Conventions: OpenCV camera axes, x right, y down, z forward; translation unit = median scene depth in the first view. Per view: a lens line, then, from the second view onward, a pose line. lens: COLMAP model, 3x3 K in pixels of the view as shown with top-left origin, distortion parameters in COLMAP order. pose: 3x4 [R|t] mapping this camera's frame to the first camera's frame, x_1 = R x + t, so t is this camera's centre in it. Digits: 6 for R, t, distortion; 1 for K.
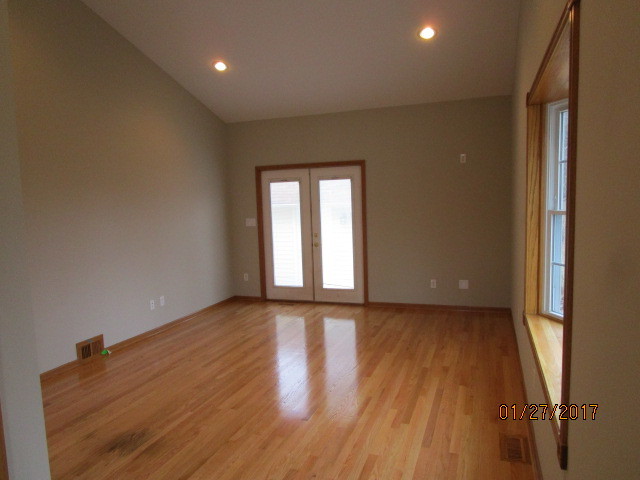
lens RADIAL K [[458.5, 0, 320.3], [0, 458.5, 241.1], [0, 0, 1]] dist [-0.004872, -0.004877]
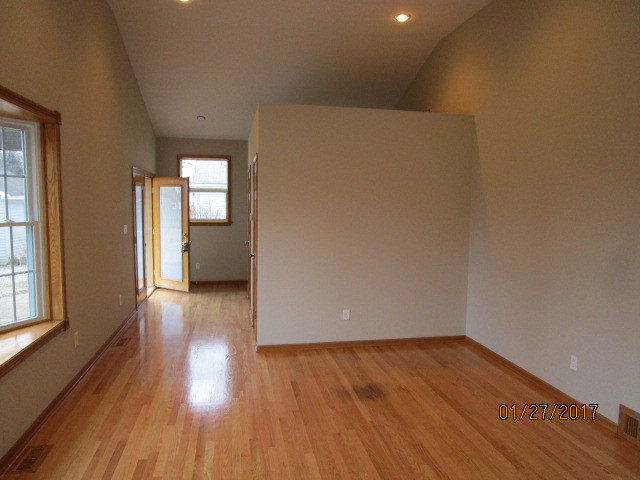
lens RADIAL K [[458.5, 0, 320.9], [0, 458.5, 240.2], [0, 0, 1]] dist [-0.004872, -0.004877]
pose [[-0.853028, 0.070097, -0.517135, 0.307783], [-0.032638, 0.981832, 0.186924, -0.202178], [0.520843, 0.176330, -0.835243, 1.776047]]
